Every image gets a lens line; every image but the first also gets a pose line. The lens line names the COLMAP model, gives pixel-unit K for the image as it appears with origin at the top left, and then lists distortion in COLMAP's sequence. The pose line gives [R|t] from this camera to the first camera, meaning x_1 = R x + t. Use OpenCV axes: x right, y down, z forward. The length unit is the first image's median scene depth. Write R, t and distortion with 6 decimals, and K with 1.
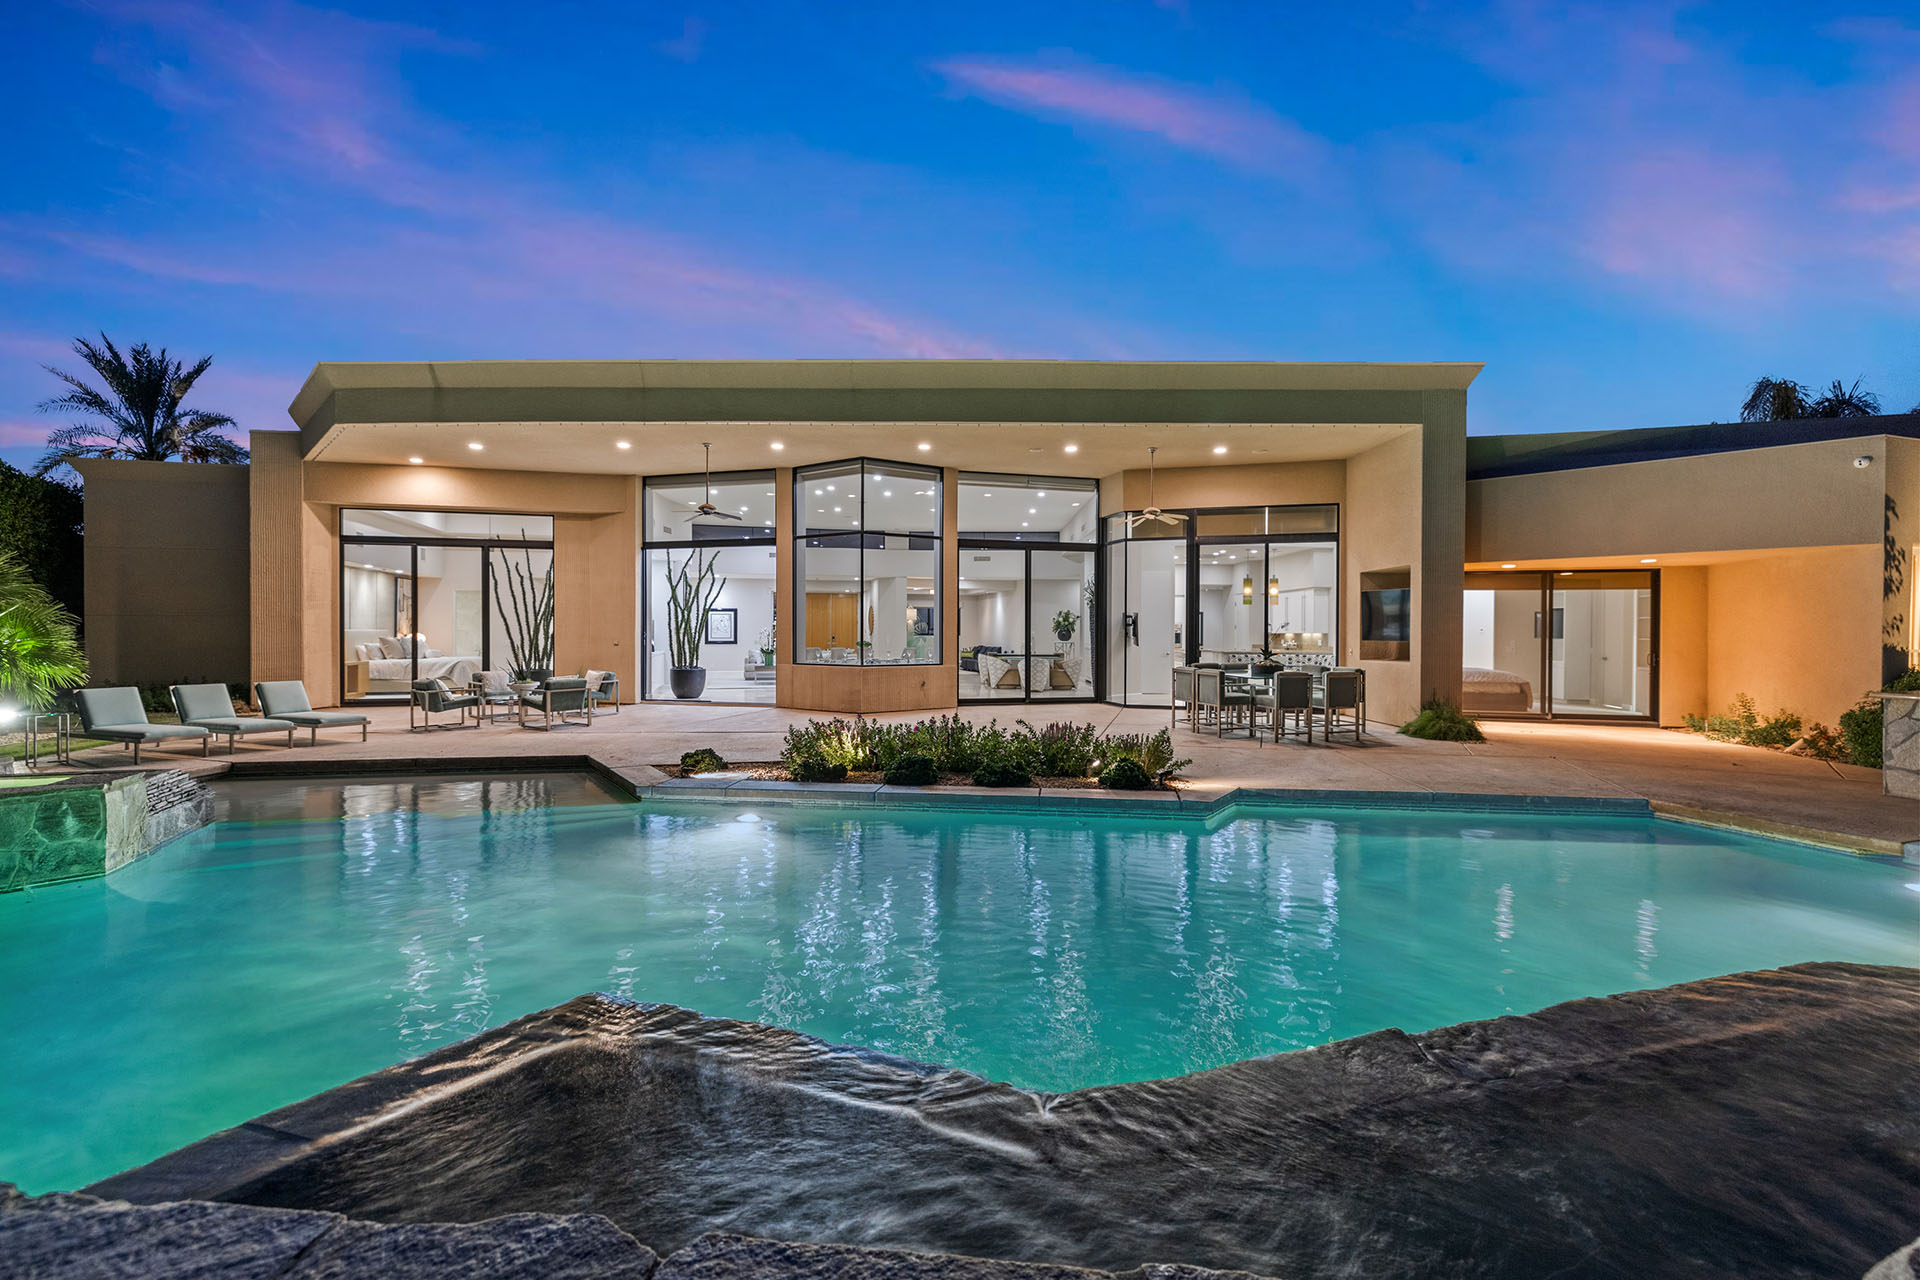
lens RADIAL K [[798.4, 0, 1004.9], [0, 798.4, 620.9], [0, 0, 1]] dist [-0.005958, 0.002189]
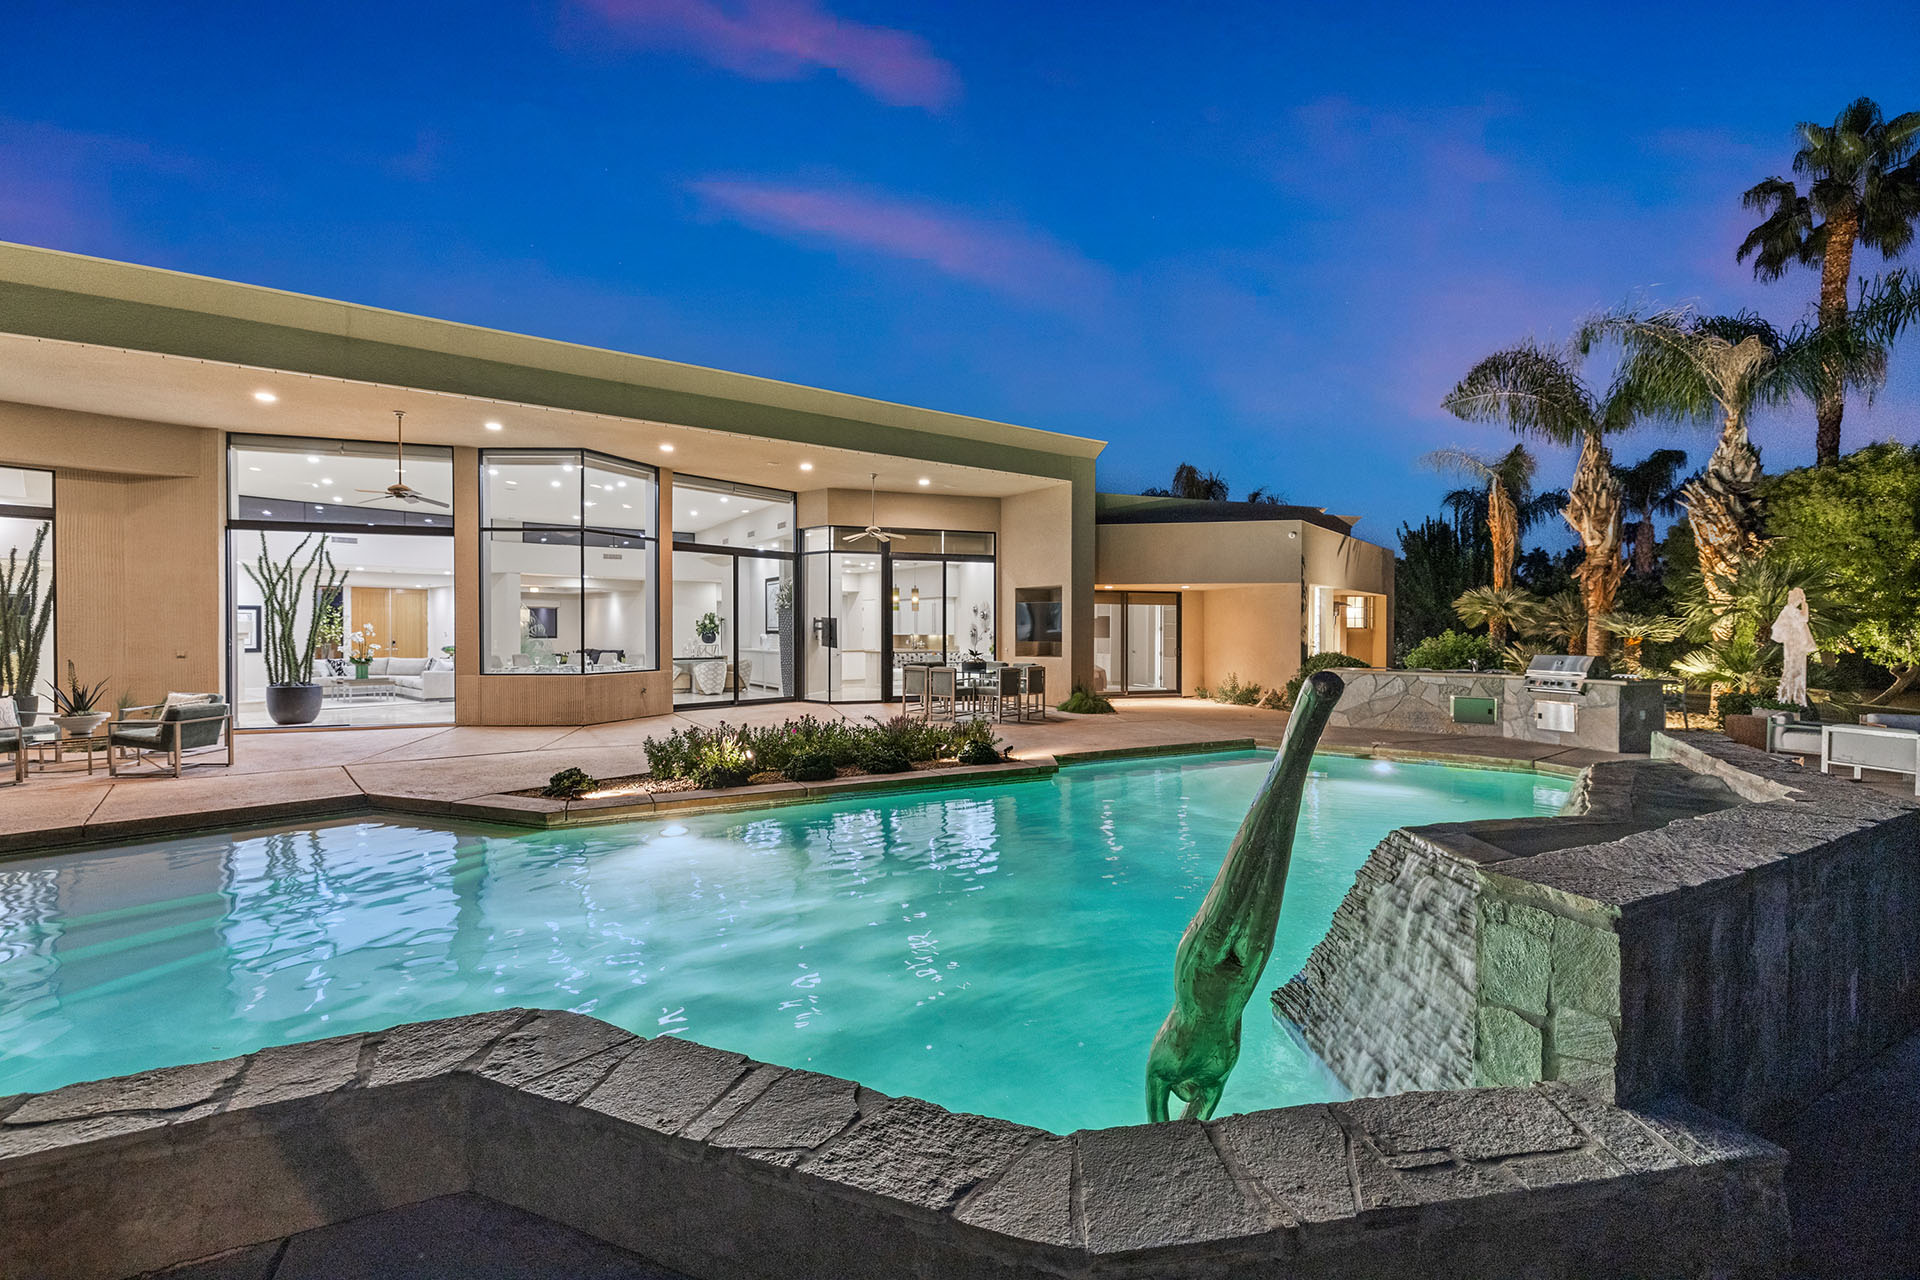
lens RADIAL K [[798.4, 0, 962.1], [0, 798.4, 634.2], [0, 0, 1]] dist [-0.005958, 0.002189]
pose [[0.823050, -0.005521, 0.567942, -0.327452], [-0.006464, 0.999797, 0.019087, -0.010201], [-0.567932, -0.019381, 0.822847, -0.010835]]
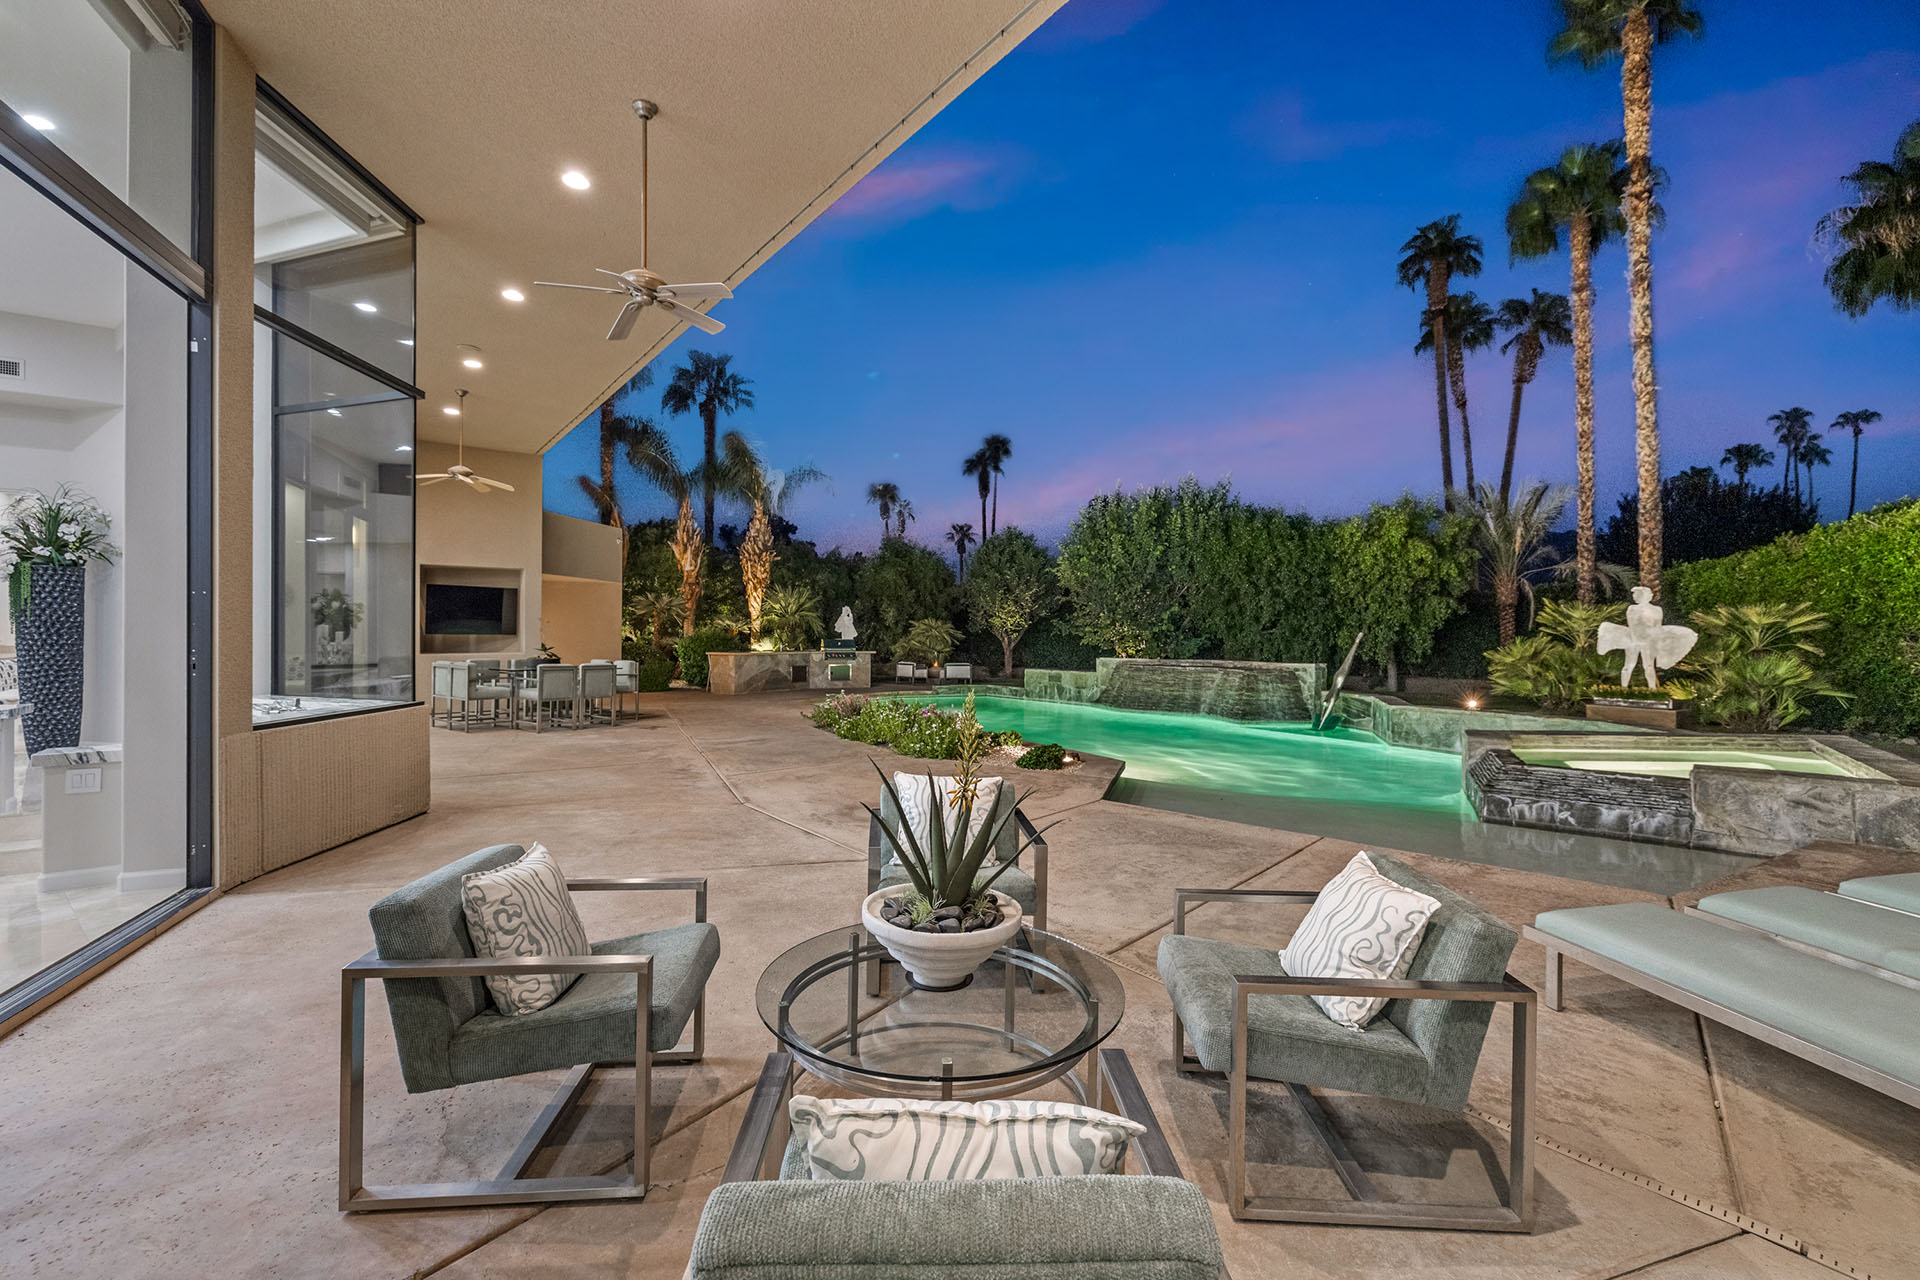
lens RADIAL K [[798.4, 0, 942.9], [0, 798.4, 640.0], [0, 0, 1]] dist [-0.005958, 0.002189]
pose [[-0.593607, -0.017165, 0.804572, -0.663707], [-0.024770, 0.999689, 0.003052, 0.012971], [-0.804374, -0.018117, -0.593847, 0.968803]]
